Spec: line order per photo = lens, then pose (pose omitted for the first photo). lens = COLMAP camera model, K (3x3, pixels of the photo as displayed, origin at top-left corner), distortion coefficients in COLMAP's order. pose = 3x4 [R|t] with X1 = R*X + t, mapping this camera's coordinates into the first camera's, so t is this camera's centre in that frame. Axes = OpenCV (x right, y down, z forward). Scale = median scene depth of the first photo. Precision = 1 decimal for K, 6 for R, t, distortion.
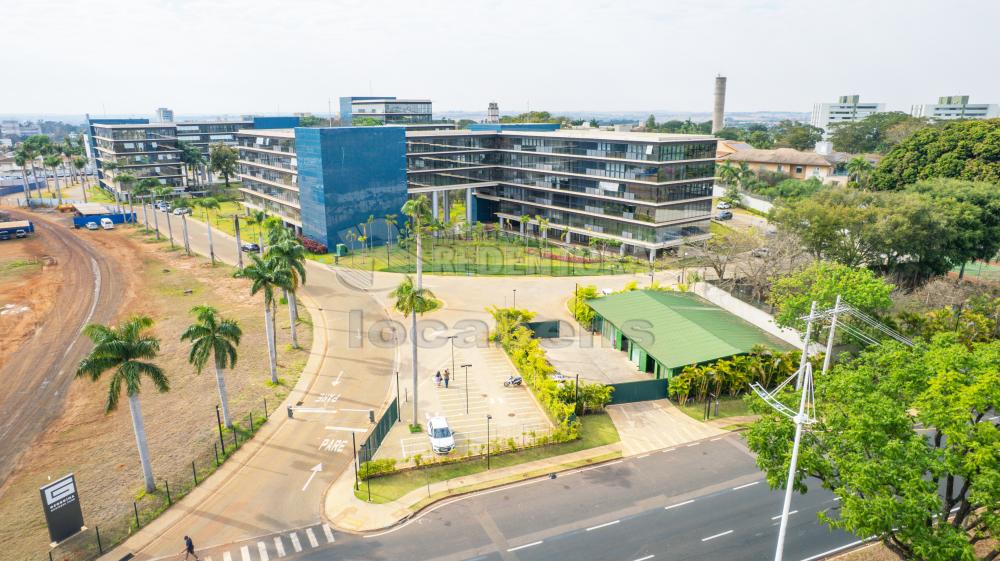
lens RADIAL K [[637.1, 0, 500.0], [0, 637.1, 280.5], [0, 0, 1]] dist [-0.080714, 0.079151]
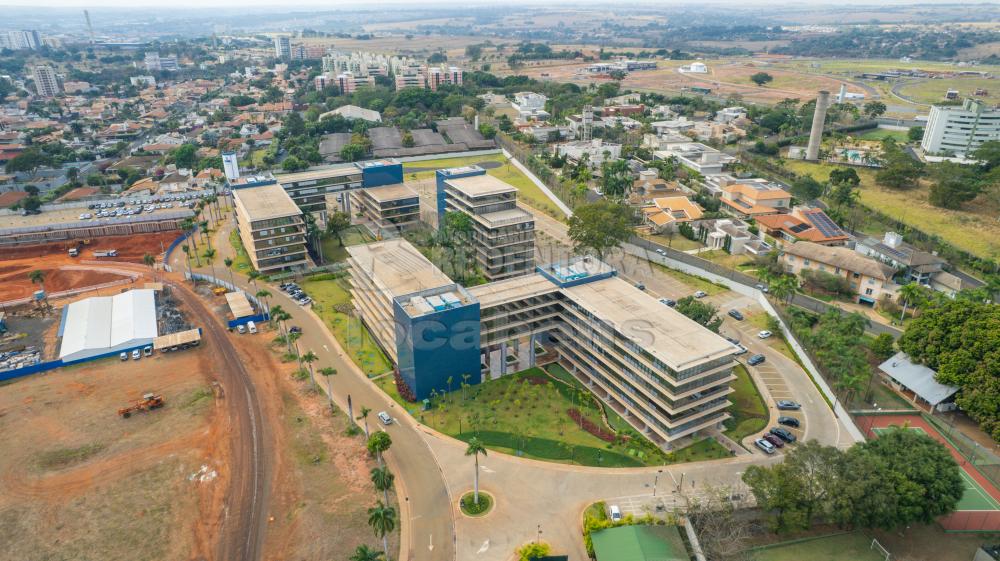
lens RADIAL K [[637.1, 0, 500.0], [0, 637.1, 280.5], [0, 0, 1]] dist [-0.080714, 0.079151]
pose [[0.985949, 0.067232, -0.152920, 0.052288], [-0.042362, 0.986138, 0.160430, -0.340573], [0.161586, -0.151698, 0.975130, -0.134137]]
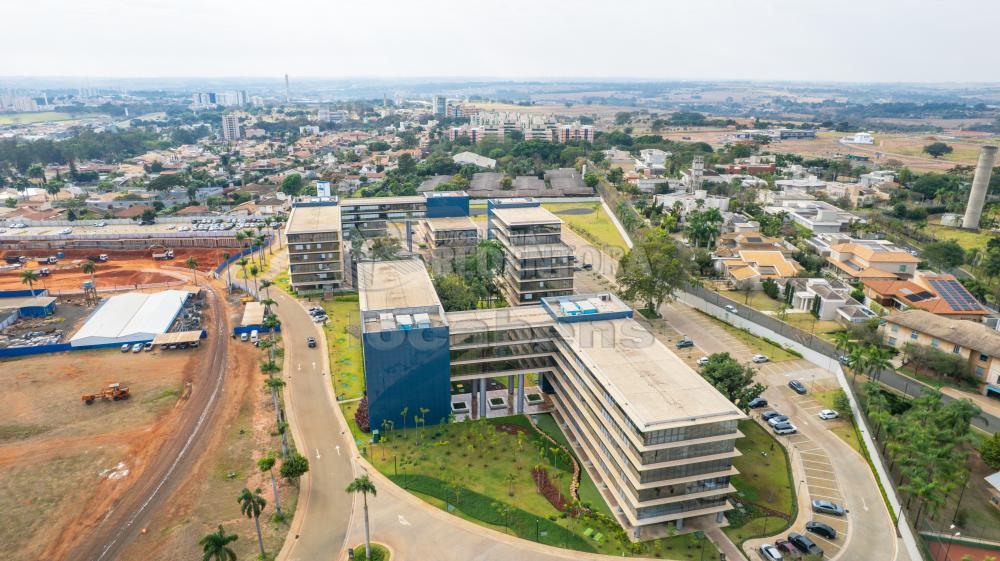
lens RADIAL K [[637.1, 0, 500.0], [0, 637.1, 280.5], [0, 0, 1]] dist [-0.080714, 0.079151]
pose [[0.912225, 0.134509, -0.386980, 0.230673], [-0.114352, 0.990623, 0.074765, -0.286503], [0.393408, -0.023951, 0.919052, 0.040099]]
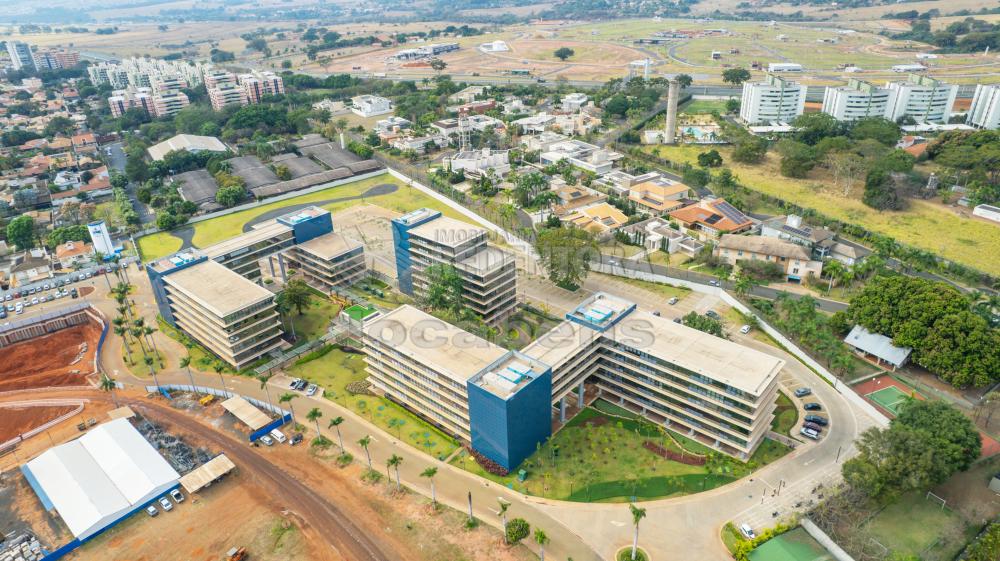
lens RADIAL K [[637.1, 0, 500.0], [0, 637.1, 280.5], [0, 0, 1]] dist [-0.080714, 0.079151]
pose [[0.981465, -0.115349, 0.153041, -0.301038], [0.081894, 0.974429, 0.209242, -0.485202], [-0.173264, -0.192830, 0.965814, -0.134015]]
